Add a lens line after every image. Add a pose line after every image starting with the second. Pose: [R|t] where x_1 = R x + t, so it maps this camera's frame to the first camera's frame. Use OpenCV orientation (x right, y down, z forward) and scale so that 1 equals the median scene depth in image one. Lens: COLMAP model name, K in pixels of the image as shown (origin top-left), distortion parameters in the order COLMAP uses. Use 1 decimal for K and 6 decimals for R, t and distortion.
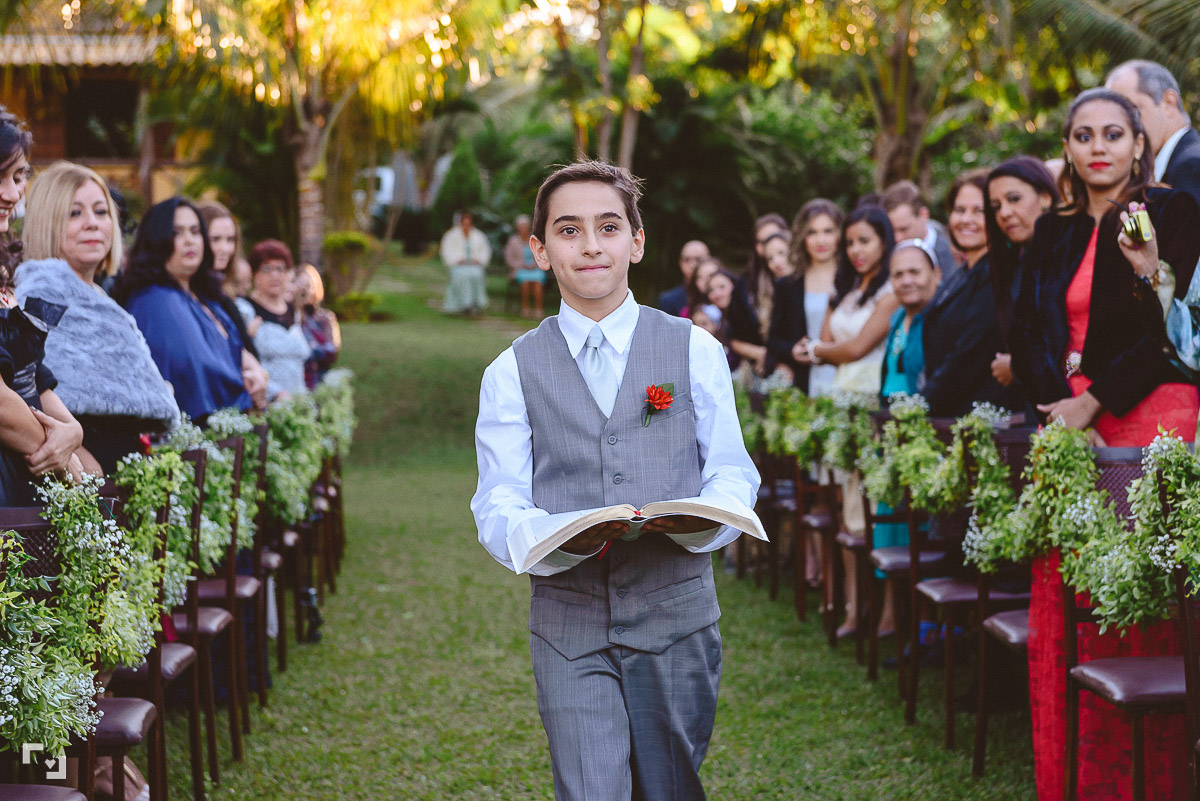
lens RADIAL K [[2334.2, 0, 600.0], [0, 2334.2, 400.5], [0, 0, 1]] dist [0.002637, -0.133812]
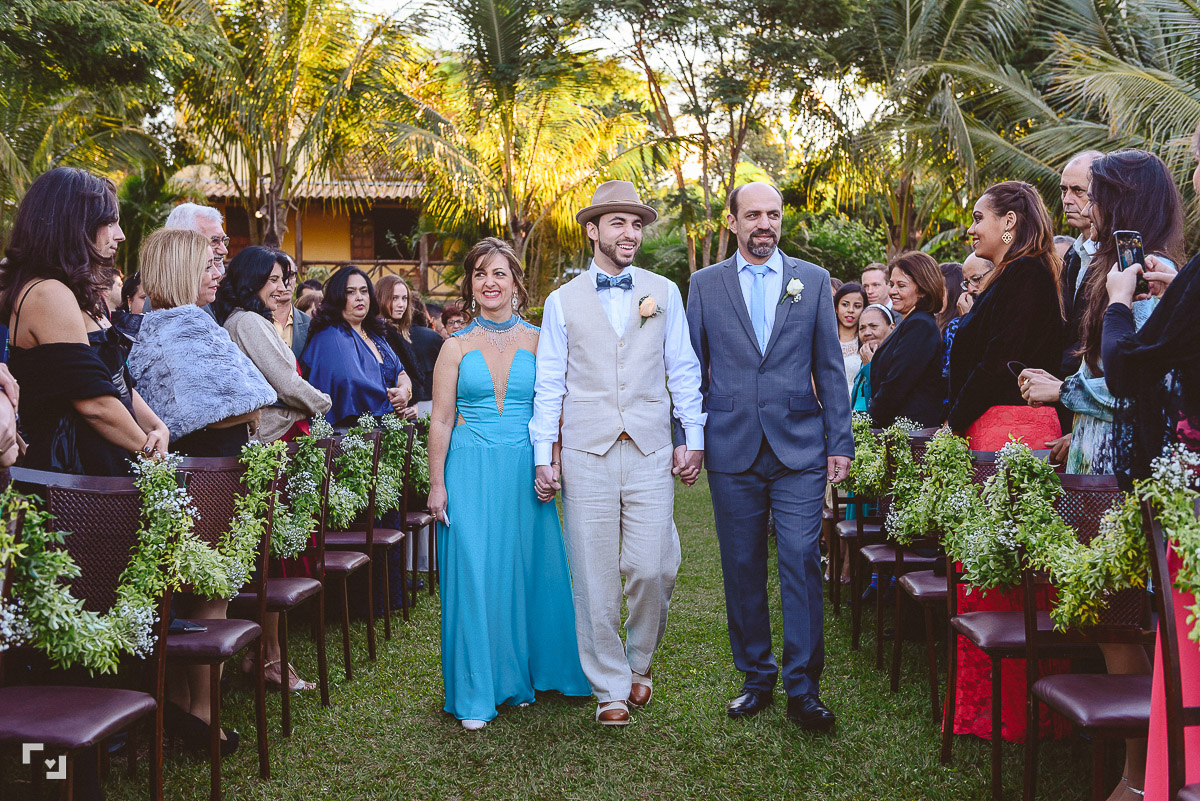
lens RADIAL K [[1473.2, 0, 600.0], [0, 1473.2, 400.5], [0, 0, 1]] dist [0.017896, 0.023865]
pose [[0.996236, 0.018844, -0.084612, 0.065300], [-0.019884, 0.999737, -0.011462, 0.004740], [0.084374, 0.013101, 0.996348, 0.136214]]
